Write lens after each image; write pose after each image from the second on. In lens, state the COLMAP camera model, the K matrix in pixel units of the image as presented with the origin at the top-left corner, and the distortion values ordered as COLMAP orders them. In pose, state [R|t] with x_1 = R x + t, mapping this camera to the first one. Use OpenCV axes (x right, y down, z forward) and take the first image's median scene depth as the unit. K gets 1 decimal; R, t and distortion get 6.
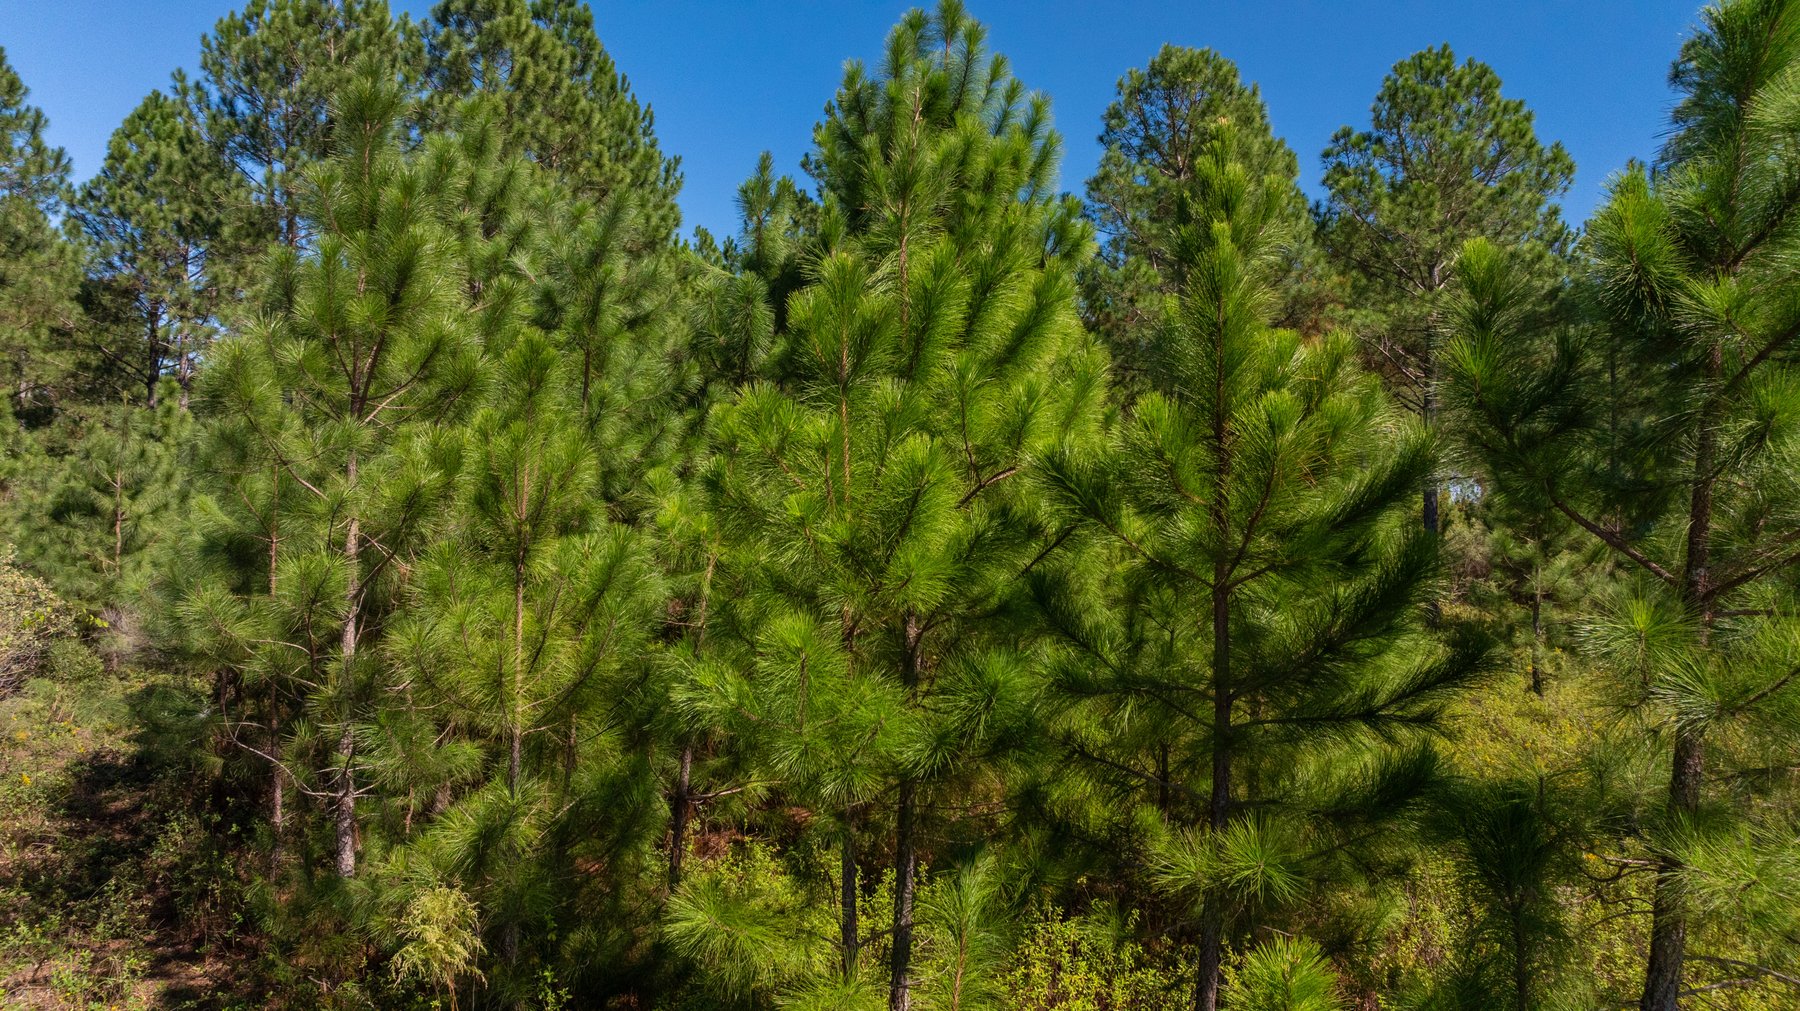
lens RADIAL K [[1268.5, 0, 913.5], [0, 1268.5, 513.6], [0, 0, 1]] dist [-0.041909, 0.048798]
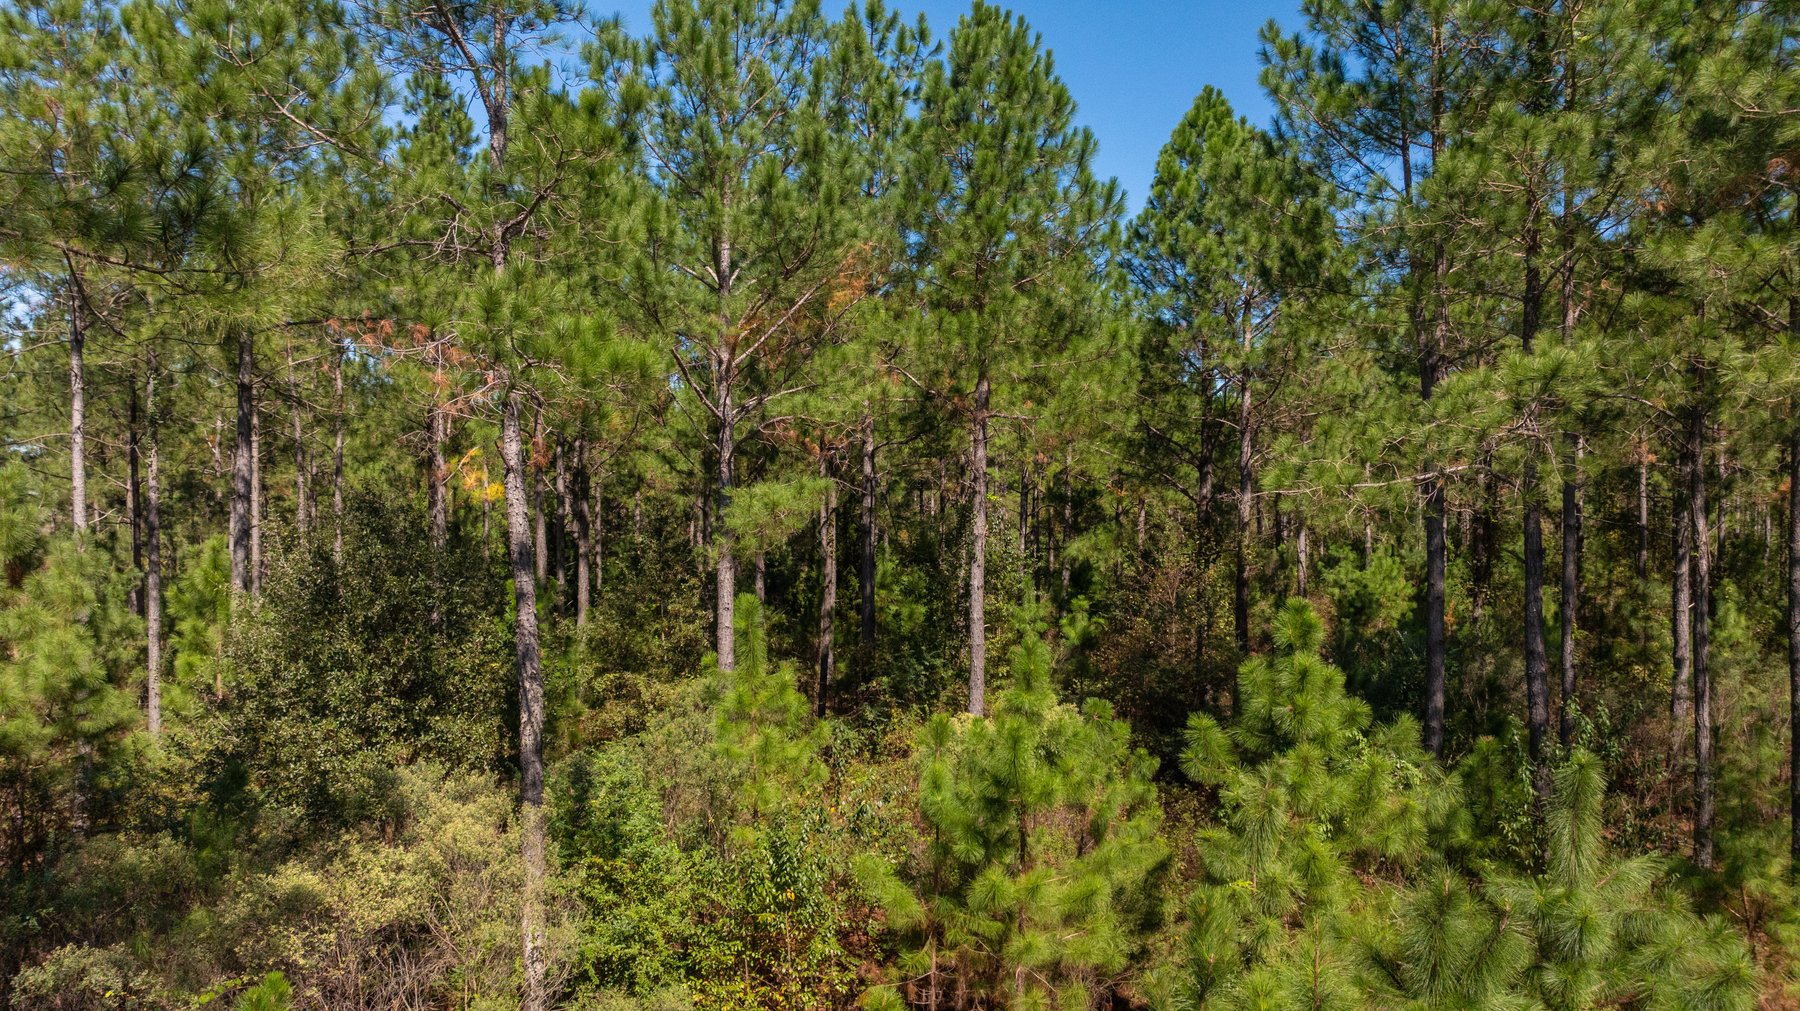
lens RADIAL K [[1268.5, 0, 899.2], [0, 1268.5, 507.1], [0, 0, 1]] dist [-0.041909, 0.048798]
pose [[0.735153, 0.017066, -0.677686, -0.235778], [-0.008713, 0.999838, 0.015727, -0.098105], [0.677845, -0.005657, 0.735183, 0.331809]]
